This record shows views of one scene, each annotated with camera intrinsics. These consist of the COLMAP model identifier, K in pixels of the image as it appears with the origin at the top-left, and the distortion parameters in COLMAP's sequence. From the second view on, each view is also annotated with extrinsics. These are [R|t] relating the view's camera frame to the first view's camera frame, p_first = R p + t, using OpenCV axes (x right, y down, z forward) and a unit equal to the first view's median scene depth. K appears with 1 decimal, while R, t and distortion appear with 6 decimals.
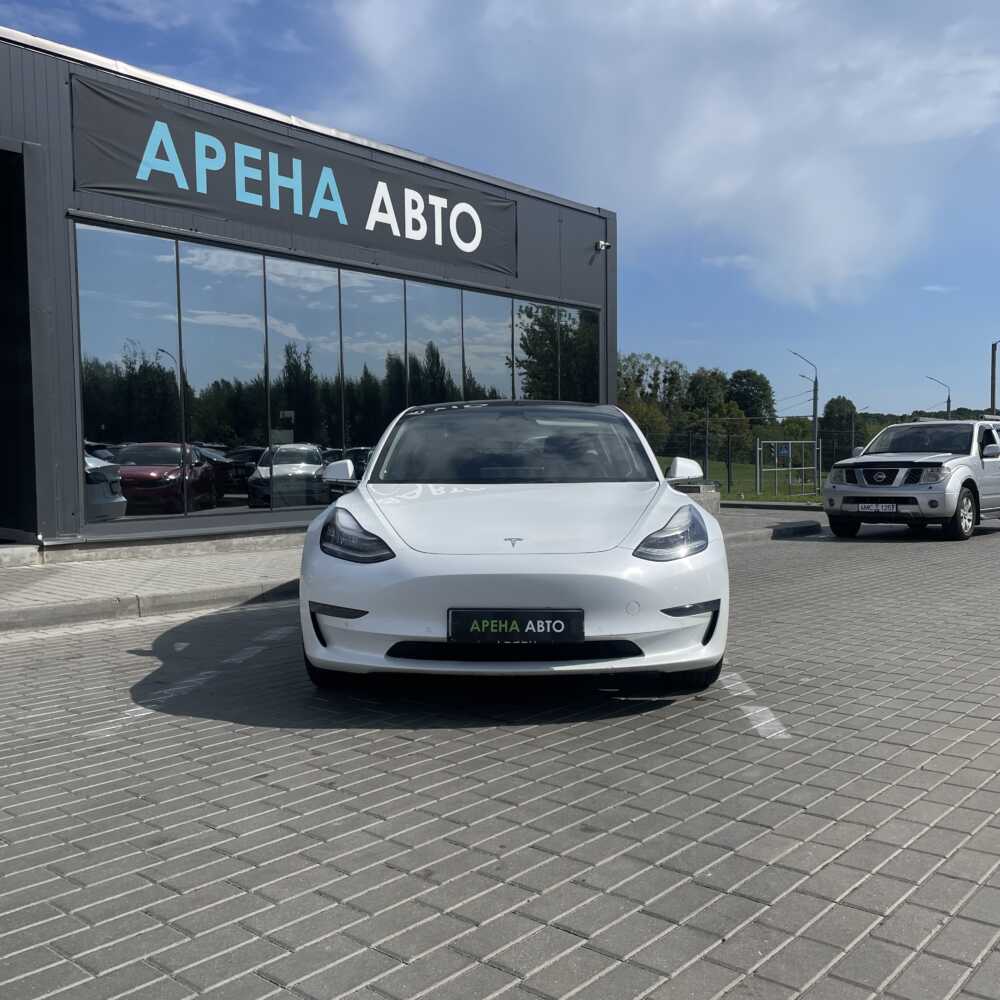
lens RADIAL K [[999.0, 0, 500.0], [0, 999.0, 500.0], [0, 0, 1]] dist [0.088234, -0.118169]
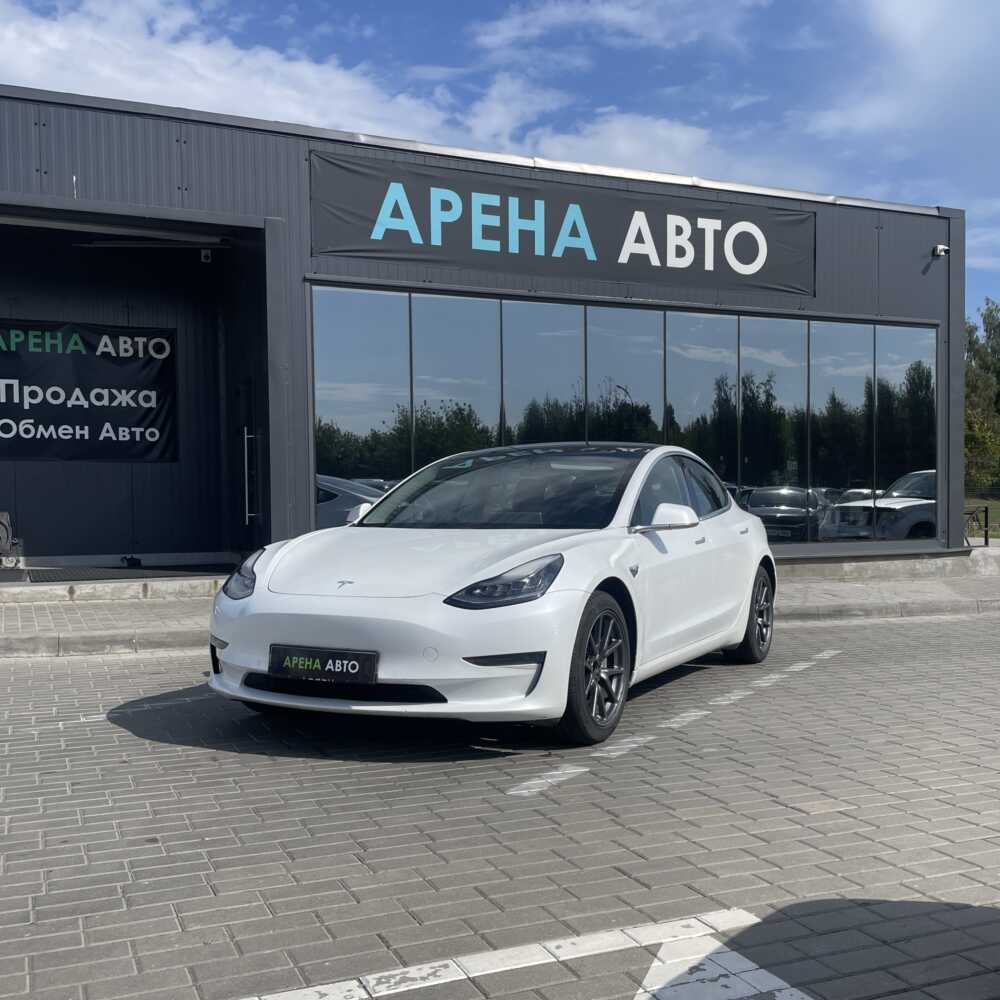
lens RADIAL K [[1087.0, 0, 535.5], [0, 1087.0, 530.9], [0, 0, 1]] dist [0.106264, -0.193914]
pose [[0.911877, 0.015479, -0.410172, 0.249717], [-0.019818, 0.999784, -0.006329, -0.004020], [0.409985, 0.013900, 0.911986, 0.015775]]
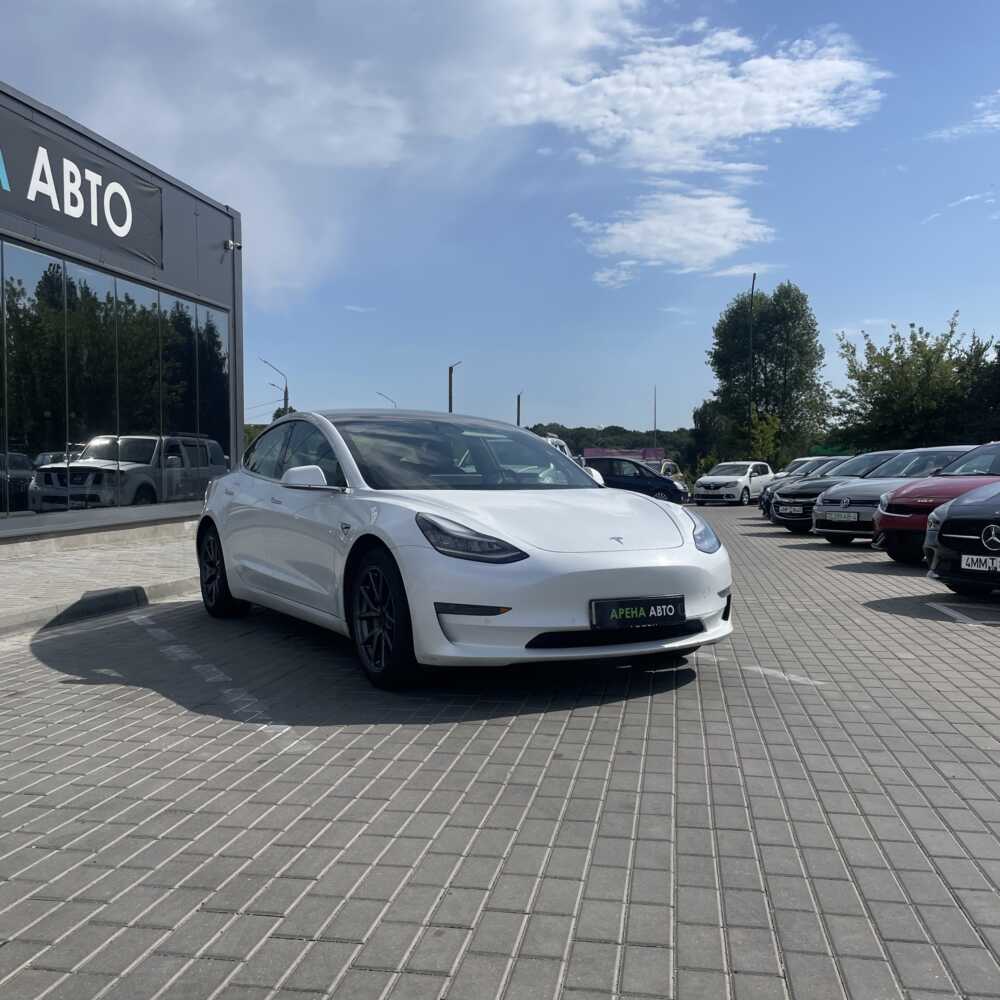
lens RADIAL K [[1024.0, 0, 500.0], [0, 1024.0, 500.0], [0, 0, 1]] dist [0.094154, -0.144168]
pose [[0.859144, -0.003352, 0.511724, -0.266088], [0.007643, 0.999951, -0.006282, 0.000681], [-0.511678, 0.009309, 0.859127, 0.020444]]
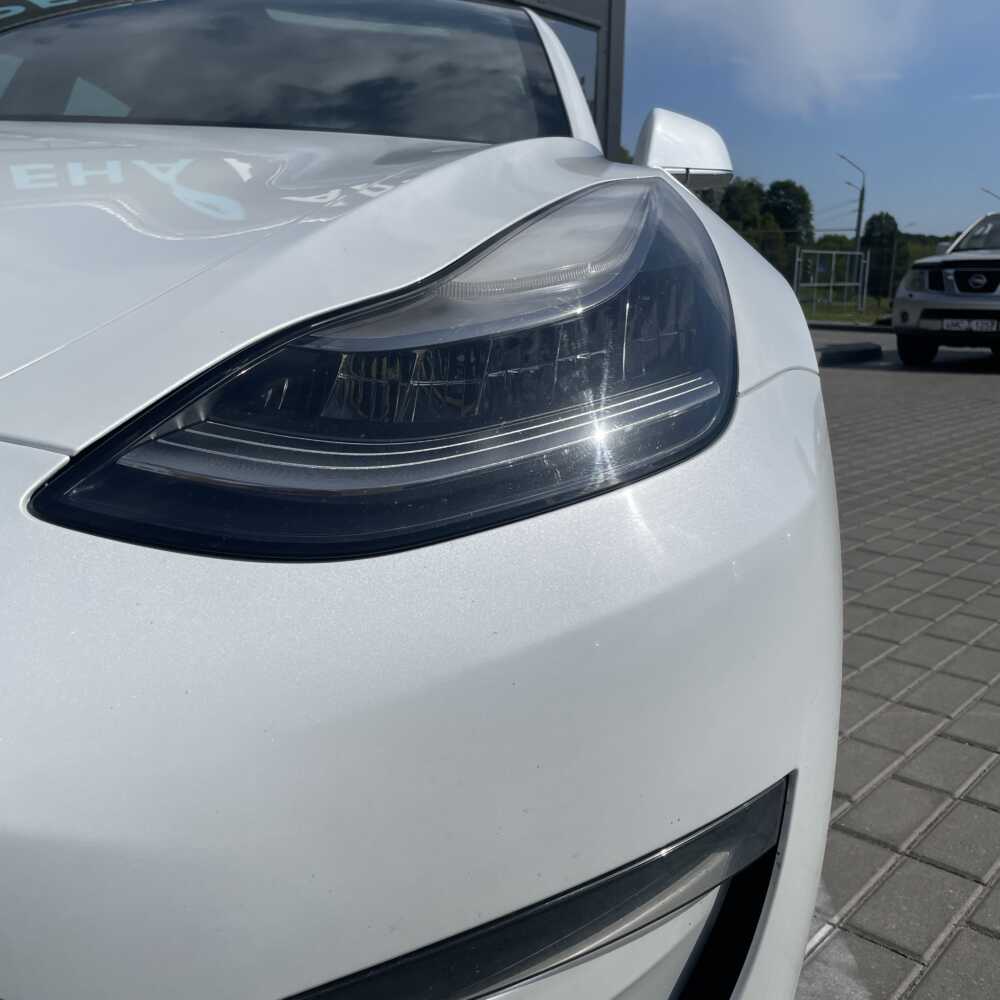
lens RADIAL K [[999.0, 0, 500.0], [0, 999.0, 500.0], [0, 0, 1]] dist [0.088234, -0.118169]
pose [[0.999533, 0.025587, -0.016695, 0.073491], [-0.022219, 0.983849, 0.177615, 0.013502], [0.020970, -0.177161, 0.983958, 0.357475]]
